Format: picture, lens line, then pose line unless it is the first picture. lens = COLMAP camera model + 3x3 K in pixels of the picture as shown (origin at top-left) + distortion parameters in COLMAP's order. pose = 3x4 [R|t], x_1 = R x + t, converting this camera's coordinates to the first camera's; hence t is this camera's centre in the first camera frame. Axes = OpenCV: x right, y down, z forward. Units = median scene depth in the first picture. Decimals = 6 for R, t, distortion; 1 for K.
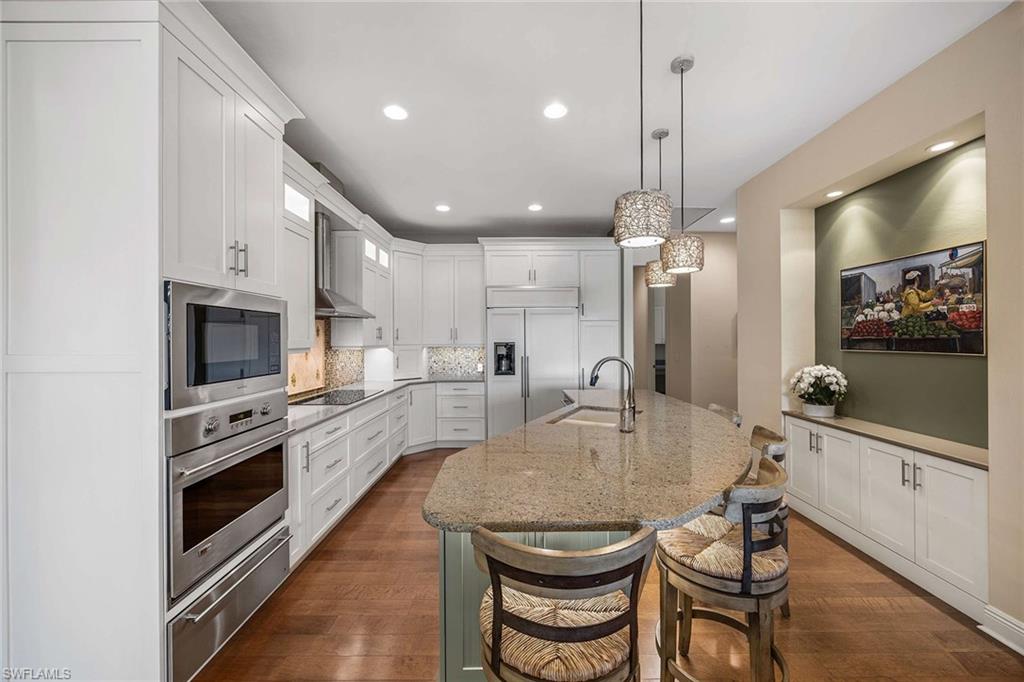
lens RADIAL K [[385.8, 0, 510.2], [0, 385.8, 339.7], [0, 0, 1]] dist [-0.002686, -0.000448]
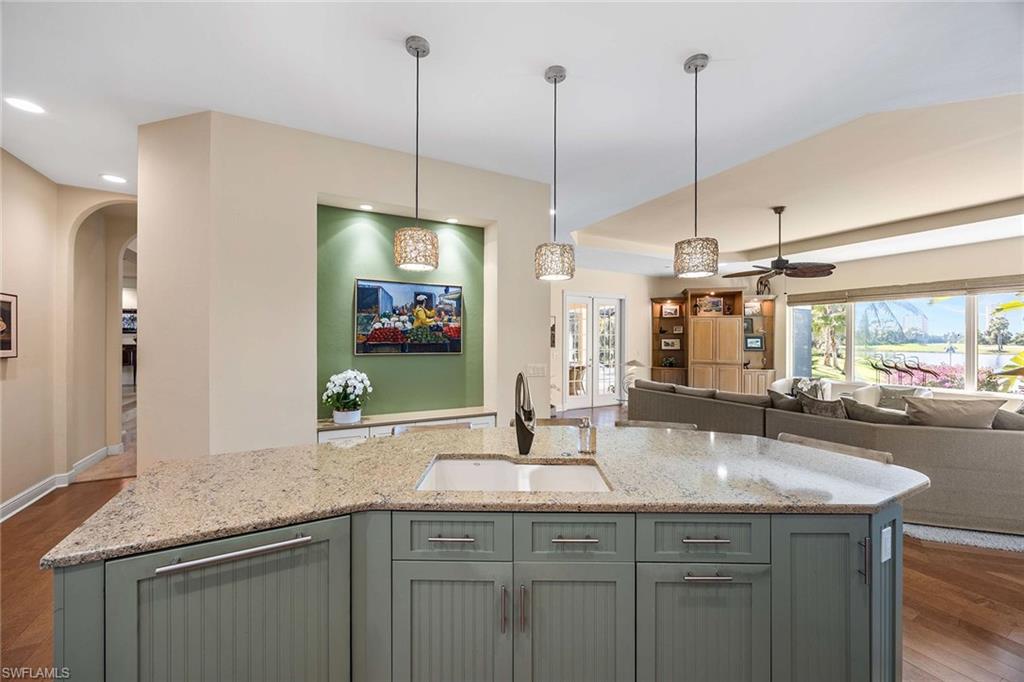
lens RADIAL K [[385.8, 0, 510.2], [0, 385.8, 339.7], [0, 0, 1]] dist [-0.002686, -0.000448]
pose [[-0.467197, 0.002751, 0.884149, -0.309928], [-0.000781, 0.999993, -0.003524, -0.011076], [-0.884153, -0.002337, -0.467192, 1.268320]]
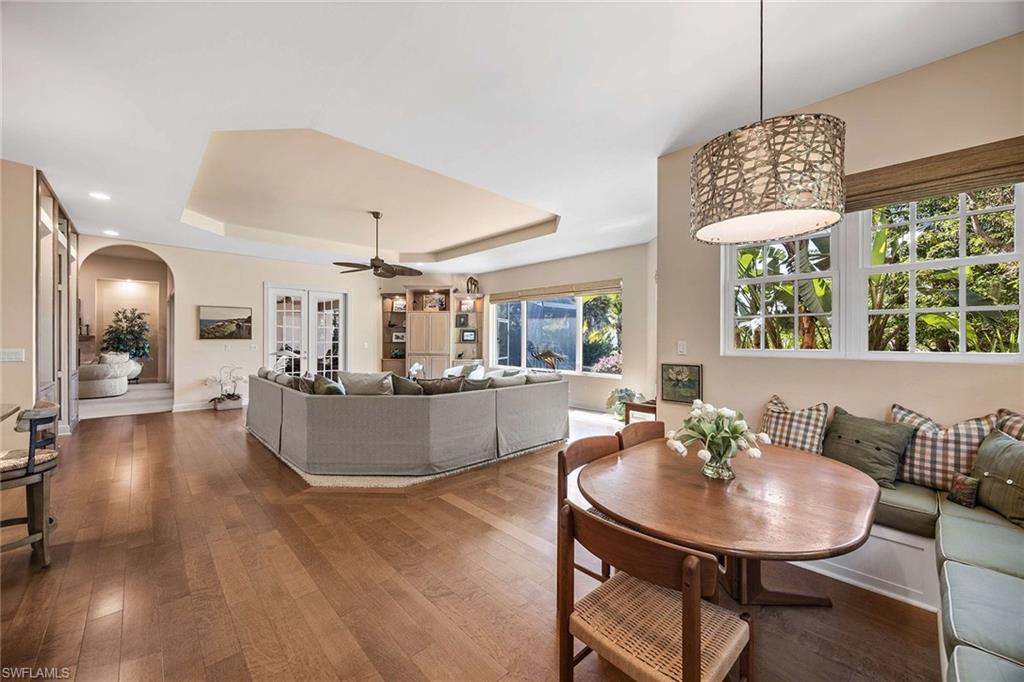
lens RADIAL K [[385.8, 0, 510.2], [0, 385.8, 339.7], [0, 0, 1]] dist [-0.002686, -0.000448]
pose [[-0.695891, 0.000212, 0.718147, -1.292327], [0.000093, 1.000000, -0.000204, 0.039130], [-0.718147, -0.000075, -0.695891, 0.208028]]
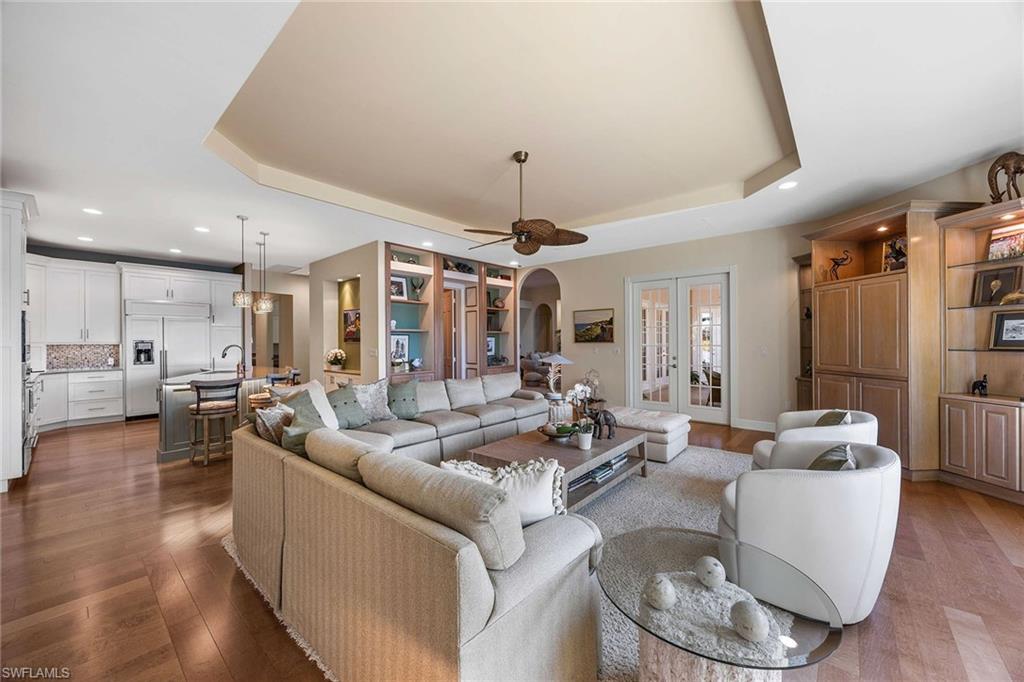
lens RADIAL K [[385.8, 0, 510.2], [0, 385.8, 339.7], [0, 0, 1]] dist [-0.002686, -0.000448]
pose [[0.648614, 0.004700, 0.761103, -0.380080], [0.003702, 0.999950, -0.009331, 0.039494], [-0.761108, 0.008870, 0.648564, -1.596818]]
